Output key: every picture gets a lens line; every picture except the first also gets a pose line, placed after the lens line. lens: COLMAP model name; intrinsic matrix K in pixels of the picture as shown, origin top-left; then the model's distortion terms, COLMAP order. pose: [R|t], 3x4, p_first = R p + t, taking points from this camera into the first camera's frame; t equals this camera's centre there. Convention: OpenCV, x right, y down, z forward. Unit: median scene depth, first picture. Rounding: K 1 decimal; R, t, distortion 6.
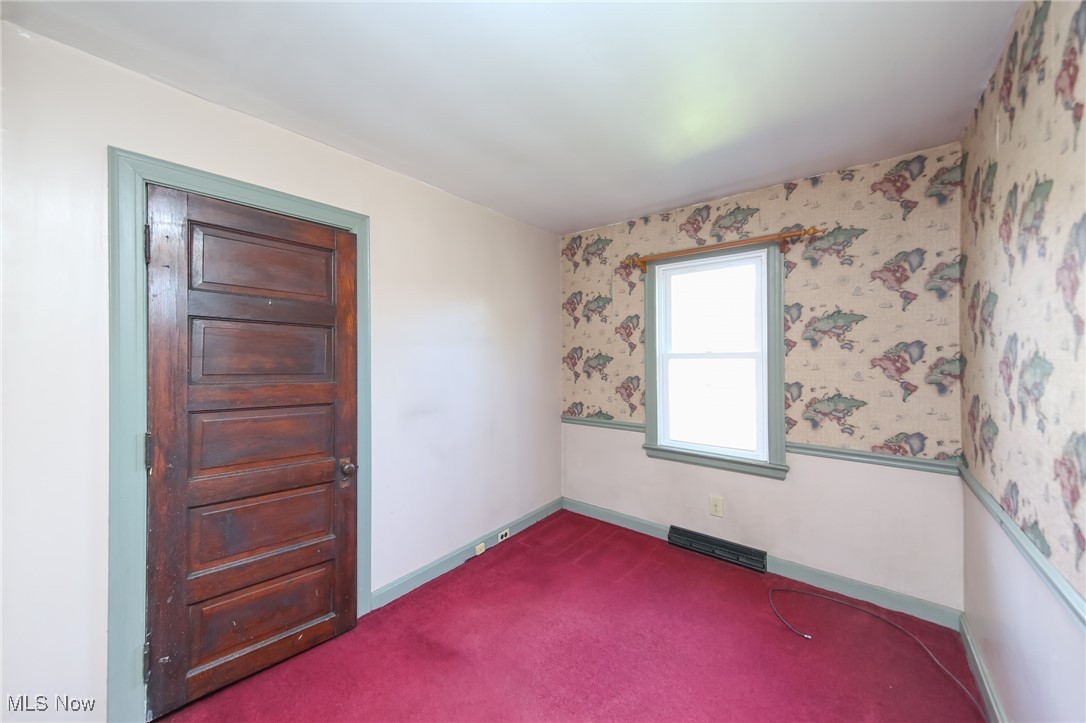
lens RADIAL K [[382.8, 0, 541.7], [0, 382.8, 356.8], [0, 0, 1]] dist [0.007041, -0.000336]
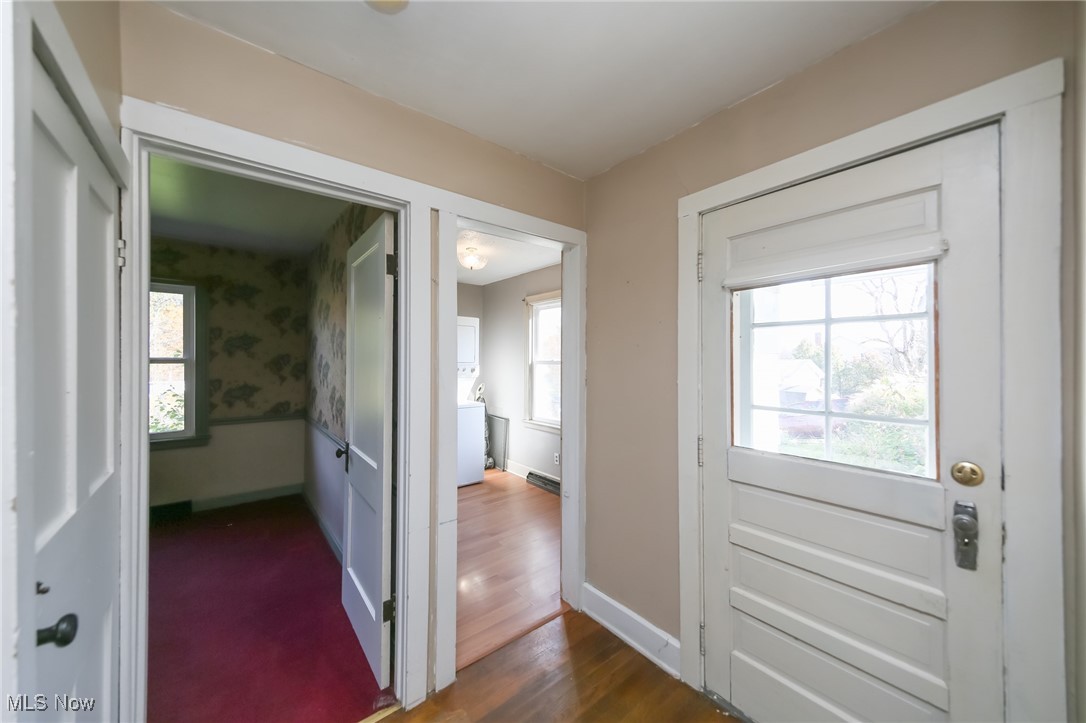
lens RADIAL K [[382.8, 0, 560.2], [0, 382.8, 357.7], [0, 0, 1]] dist [0.007041, -0.000336]
pose [[0.149409, 0.006460, 0.988754, -0.701582], [-0.007194, 0.999959, -0.005446, -0.021002], [-0.988749, -0.006300, 0.149449, -0.623914]]
